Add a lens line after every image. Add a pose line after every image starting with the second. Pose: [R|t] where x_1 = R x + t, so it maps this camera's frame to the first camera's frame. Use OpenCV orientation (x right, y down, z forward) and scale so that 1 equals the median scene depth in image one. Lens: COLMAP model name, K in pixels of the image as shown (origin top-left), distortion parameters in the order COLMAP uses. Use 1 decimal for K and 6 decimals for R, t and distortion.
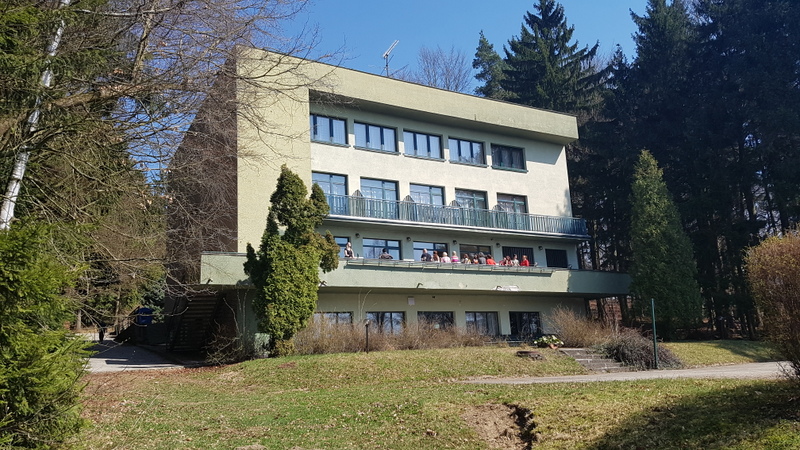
lens RADIAL K [[634.3, 0, 410.6], [0, 634.3, 226.9], [0, 0, 1]] dist [0.284055, -0.435980]
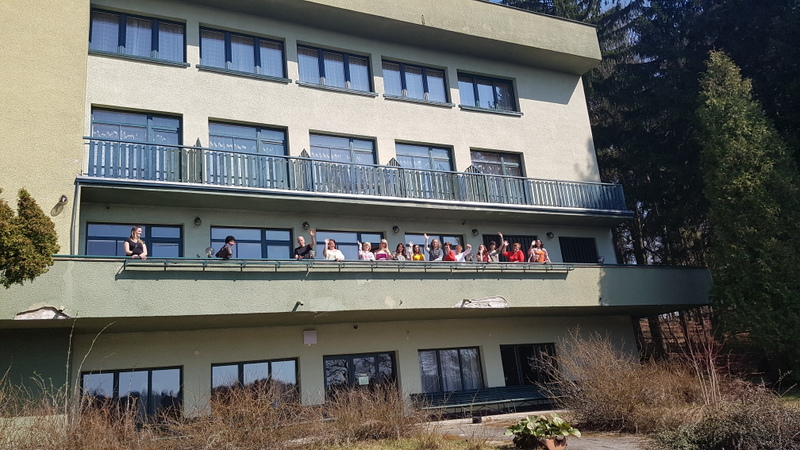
lens RADIAL K [[643.1, 0, 404.4], [0, 643.1, 218.1], [0, 0, 1]] dist [0.245740, -0.465104]
pose [[0.996180, -0.062059, -0.061438, 0.118184], [0.058378, 0.996489, -0.060006, 0.051551], [0.064946, 0.056190, 0.996305, 0.432015]]
